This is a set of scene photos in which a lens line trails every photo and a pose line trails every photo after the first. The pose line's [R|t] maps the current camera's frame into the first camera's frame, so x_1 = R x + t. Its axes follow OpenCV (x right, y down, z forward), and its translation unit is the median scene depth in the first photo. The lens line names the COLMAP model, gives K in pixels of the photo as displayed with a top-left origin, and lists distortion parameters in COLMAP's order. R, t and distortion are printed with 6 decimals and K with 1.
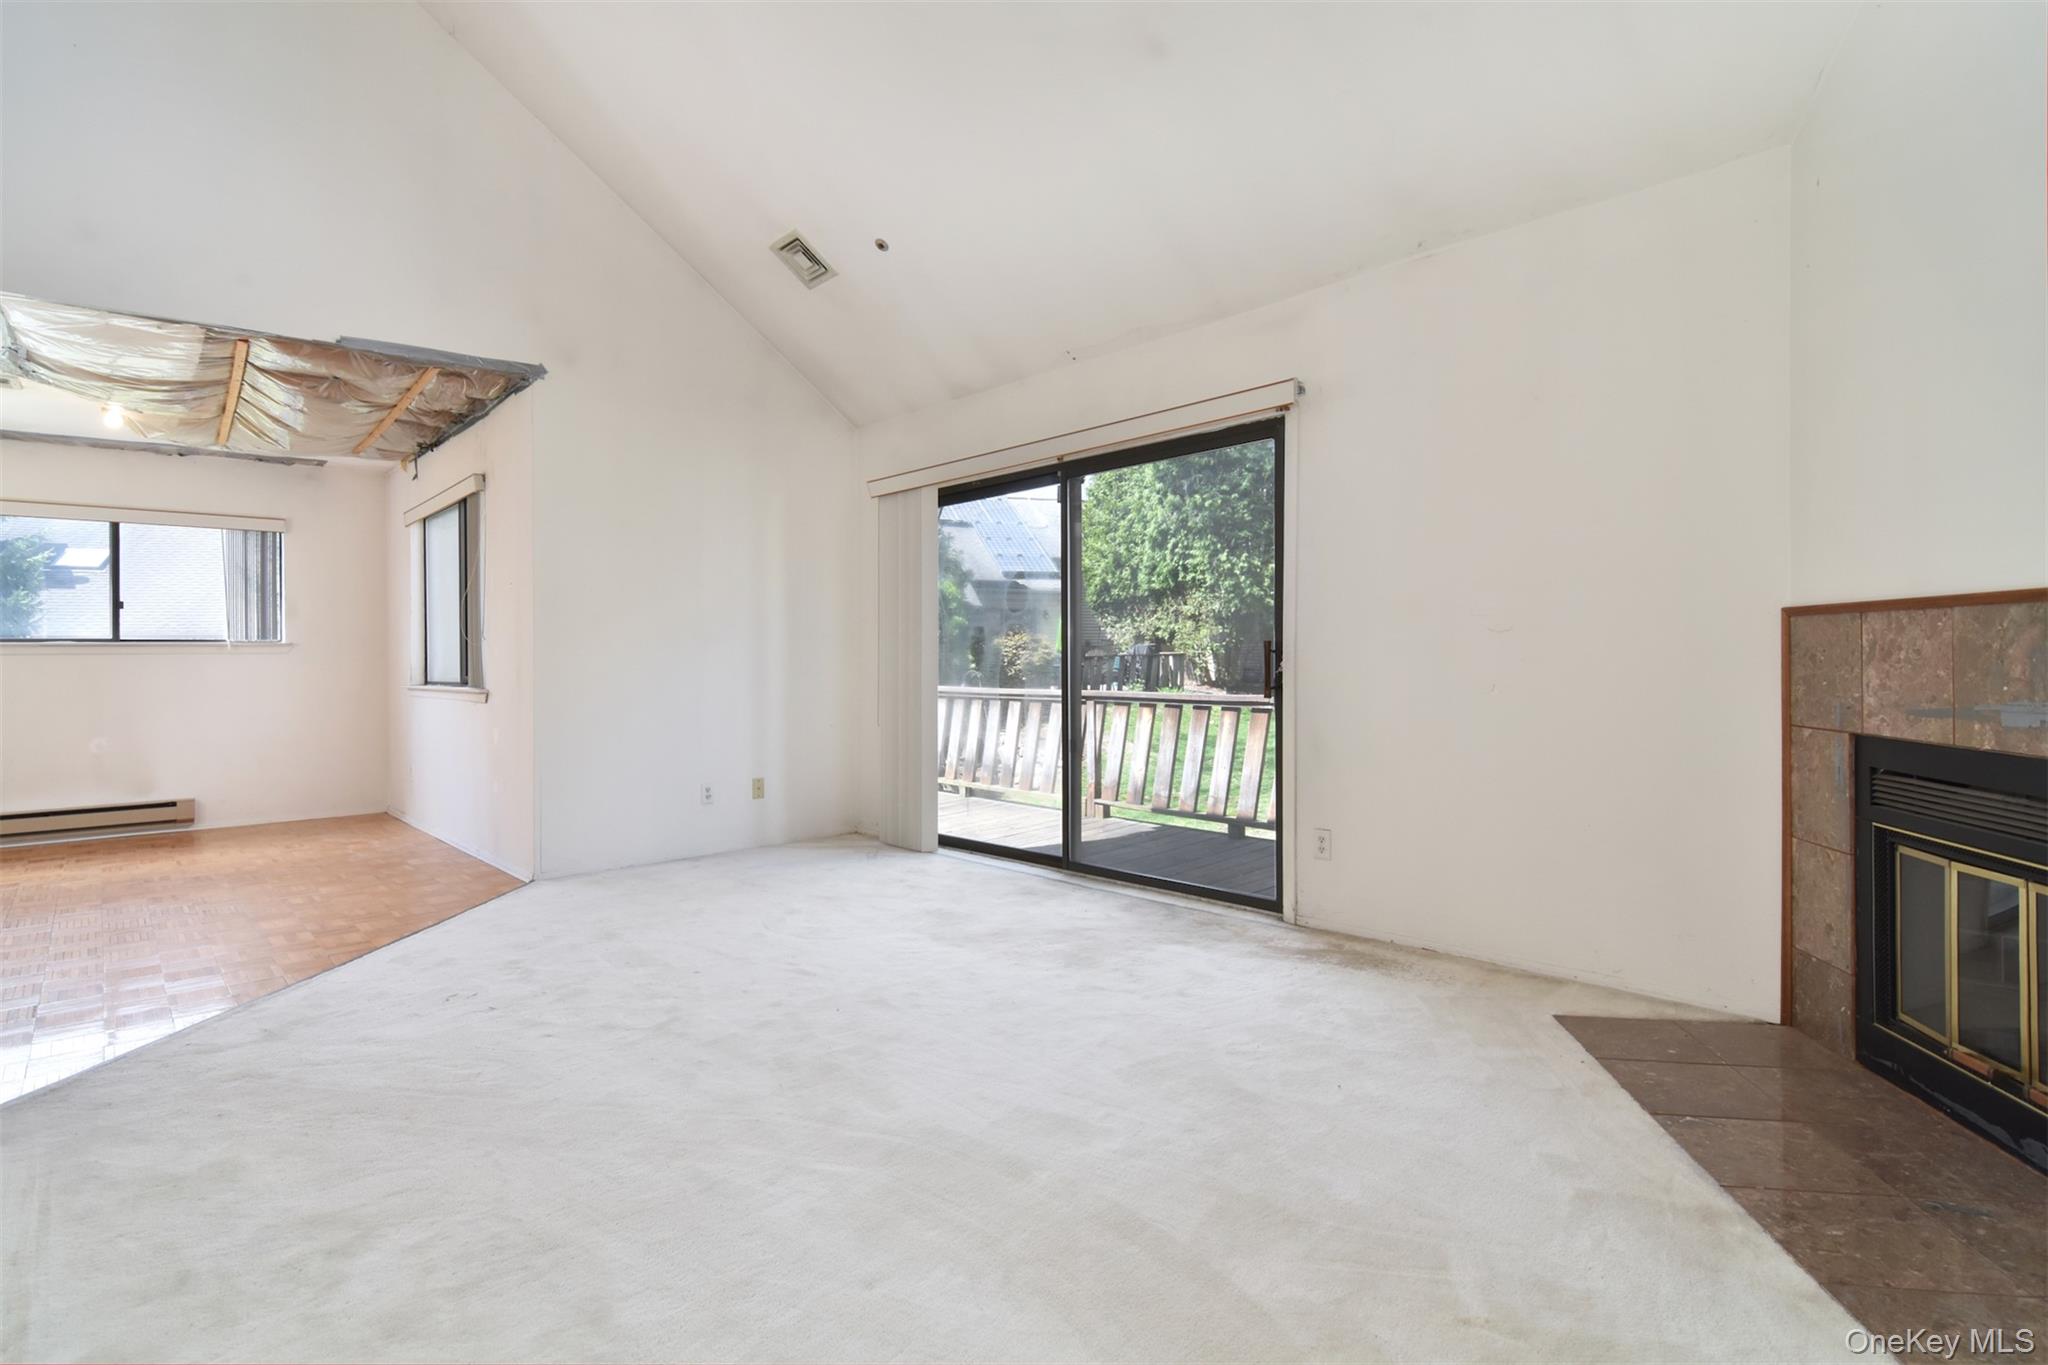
lens RADIAL K [[1001.6, 0, 1026.7], [0, 1001.6, 675.1], [0, 0, 1]] dist [-0.015361, -0.003479]
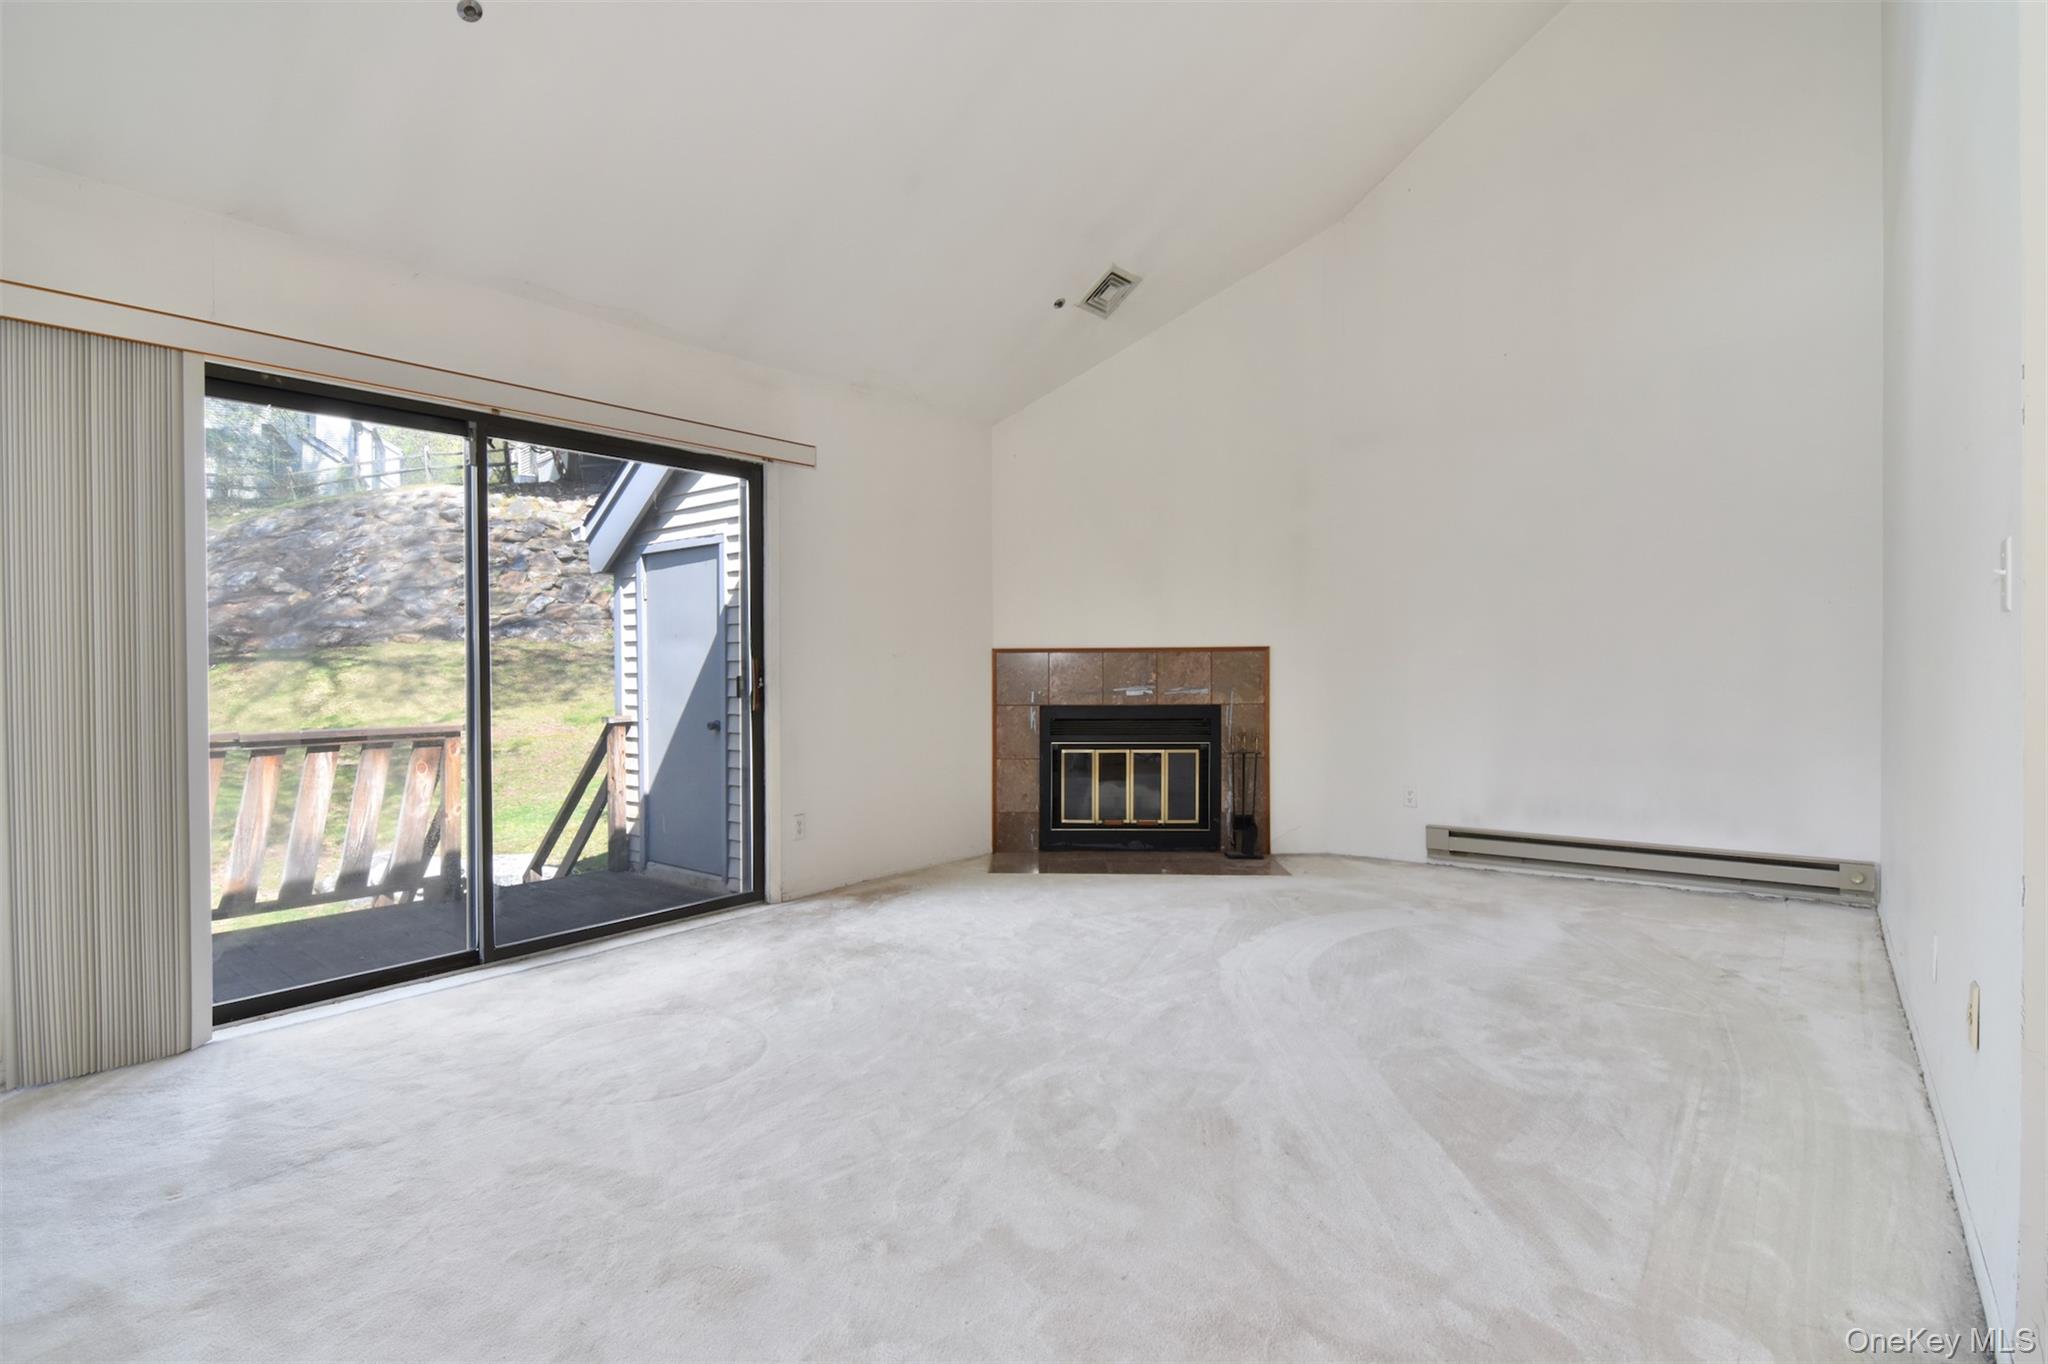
lens RADIAL K [[1001.6, 0, 1006.3], [0, 1001.6, 671.1], [0, 0, 1]] dist [-0.015361, -0.003479]
pose [[-0.147046, 0.015438, 0.989009, -1.321689], [0.034388, 0.999354, -0.010487, 0.000745], [-0.988532, 0.032468, -0.147482, 1.290689]]
